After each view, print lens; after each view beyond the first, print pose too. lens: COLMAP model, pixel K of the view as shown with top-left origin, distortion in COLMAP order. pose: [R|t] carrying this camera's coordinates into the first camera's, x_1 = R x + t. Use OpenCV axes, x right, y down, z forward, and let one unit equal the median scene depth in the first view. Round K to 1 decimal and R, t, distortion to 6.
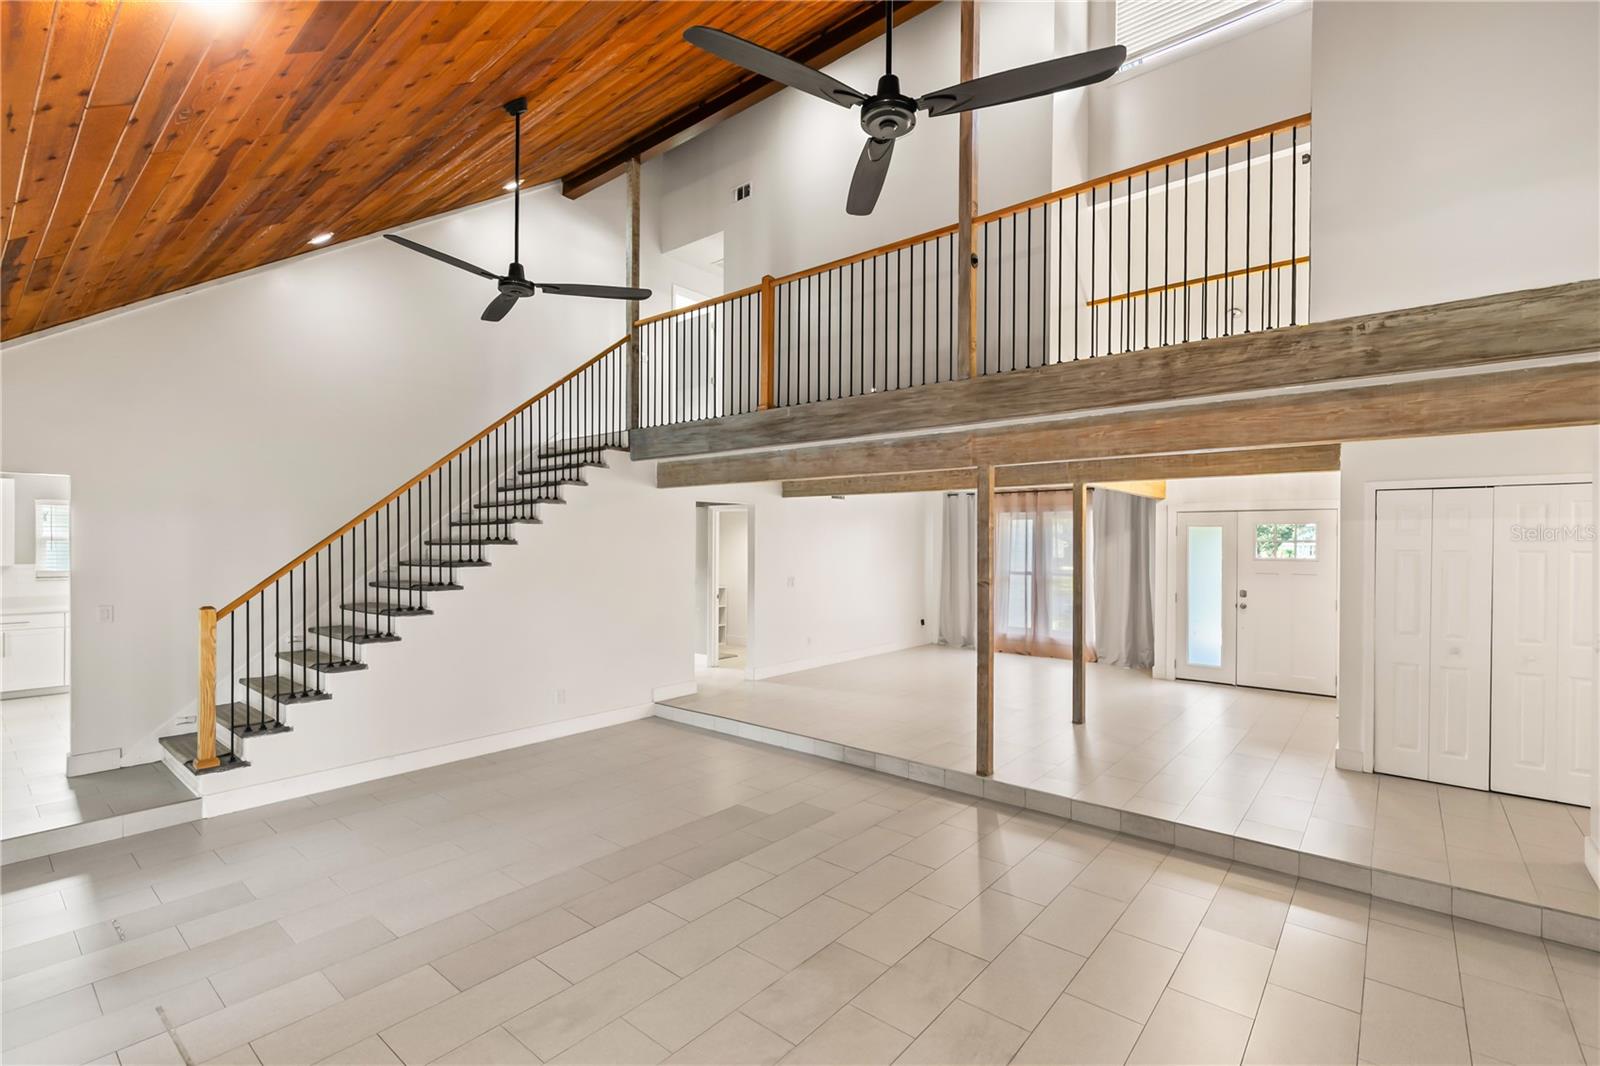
lens RADIAL K [[713.8, 0, 803.5], [0, 713.8, 543.8], [0, 0, 1]] dist [0.001640, 0.001237]
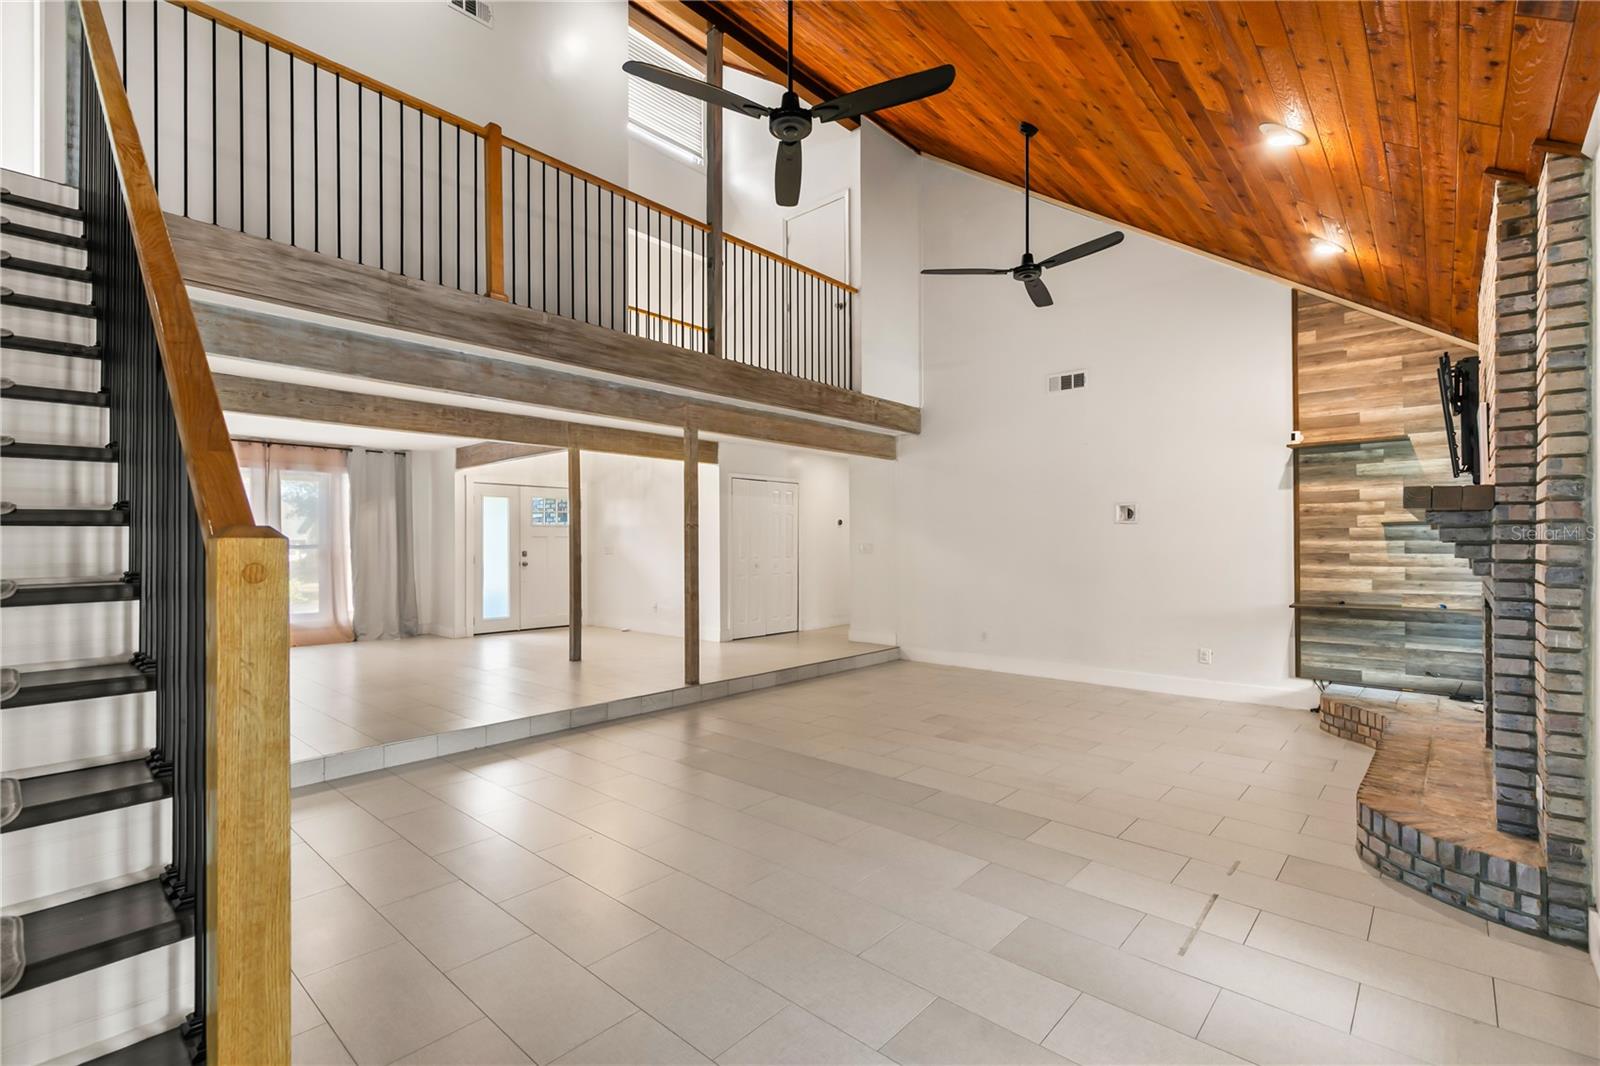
lens RADIAL K [[713.8, 0, 817.6], [0, 713.8, 539.2], [0, 0, 1]] dist [0.001640, 0.001237]
pose [[0.025779, 0.002995, 0.999663, -0.778948], [0.005250, 0.999981, -0.003132, 0.068223], [-0.999654, 0.005329, 0.025762, 0.622255]]
